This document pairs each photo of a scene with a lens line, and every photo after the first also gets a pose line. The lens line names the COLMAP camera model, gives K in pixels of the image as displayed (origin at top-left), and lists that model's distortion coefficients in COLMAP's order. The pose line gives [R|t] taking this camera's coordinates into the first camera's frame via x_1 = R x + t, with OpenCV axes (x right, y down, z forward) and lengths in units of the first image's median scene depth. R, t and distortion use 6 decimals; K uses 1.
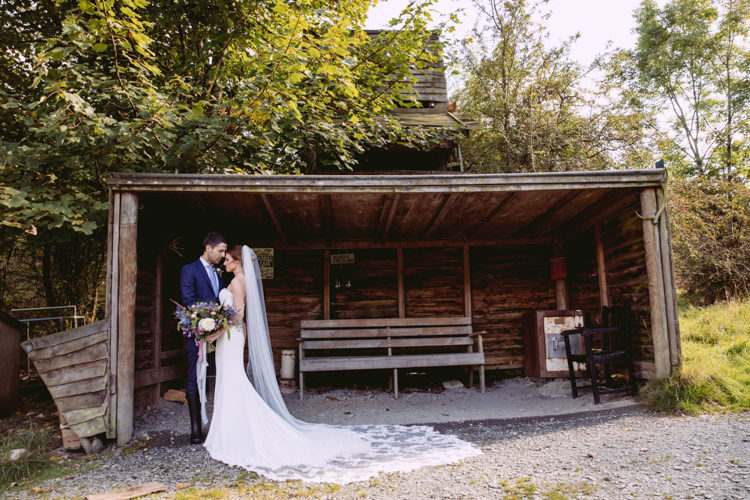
lens RADIAL K [[571.3, 0, 345.4], [0, 571.3, 237.6], [0, 0, 1]] dist [-0.062785, 0.021558]
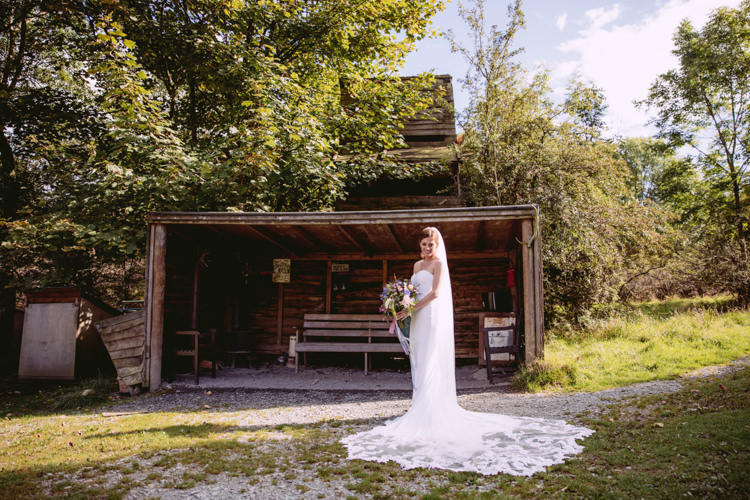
lens RADIAL K [[539.9, 0, 379.7], [0, 539.9, 250.1], [0, 0, 1]] dist [-0.068010, 0.014825]
pose [[0.984768, 0.006988, -0.173734, 0.312186], [-0.003132, 0.999743, 0.022462, -0.033152], [0.173846, -0.021576, 0.984536, -0.205587]]
